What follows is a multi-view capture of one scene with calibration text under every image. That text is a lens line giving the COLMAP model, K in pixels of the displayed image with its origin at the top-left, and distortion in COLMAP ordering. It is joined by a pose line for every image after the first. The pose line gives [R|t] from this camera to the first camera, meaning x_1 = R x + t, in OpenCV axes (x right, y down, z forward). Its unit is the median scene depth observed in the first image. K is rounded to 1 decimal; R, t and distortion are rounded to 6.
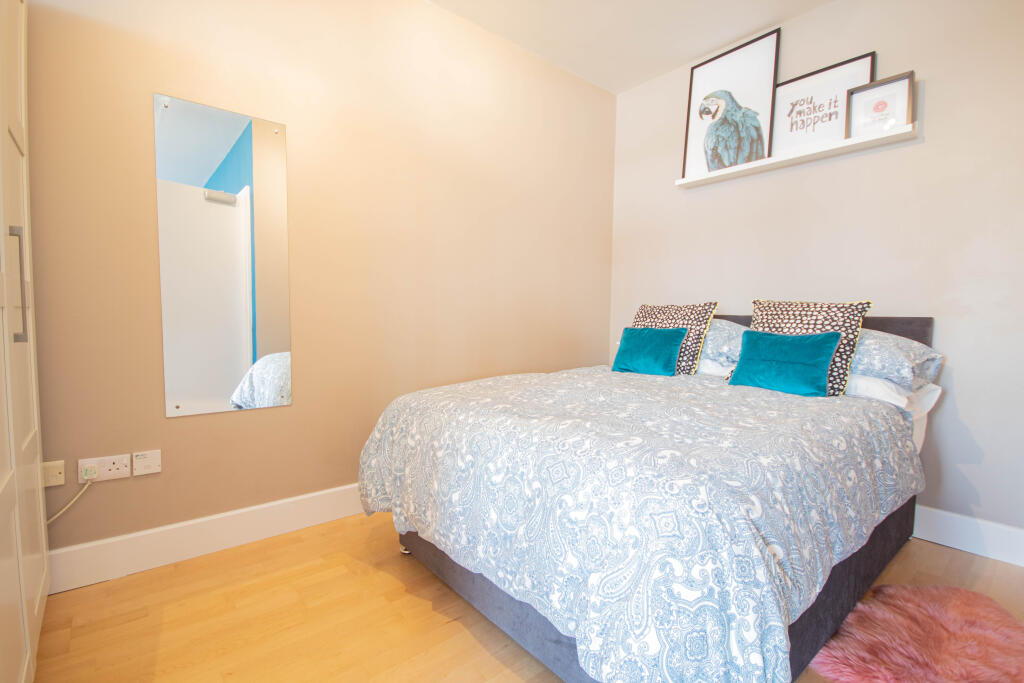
lens RADIAL K [[477.4, 0, 510.0], [0, 477.4, 344.2], [0, 0, 1]] dist [-0.005773, -0.002009]
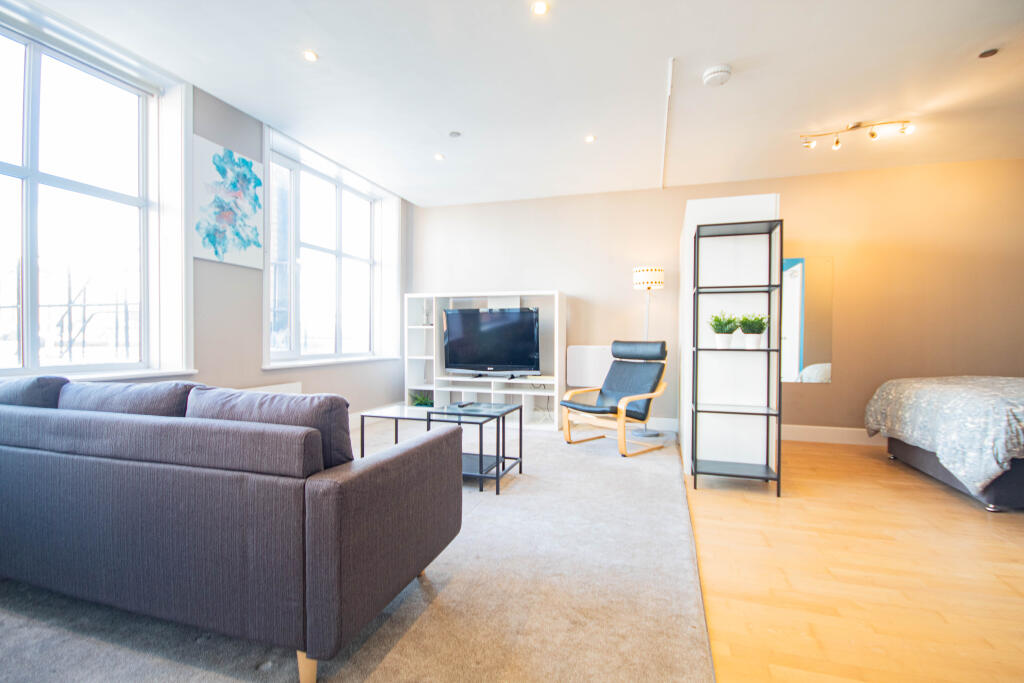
lens RADIAL K [[477.4, 0, 511.2], [0, 477.4, 341.6], [0, 0, 1]] dist [-0.005773, -0.002009]
pose [[0.528290, -0.013804, -0.848952, 0.836963], [-0.048420, 0.997751, -0.046355, 0.150179], [0.847682, 0.065595, 0.526433, -1.906603]]
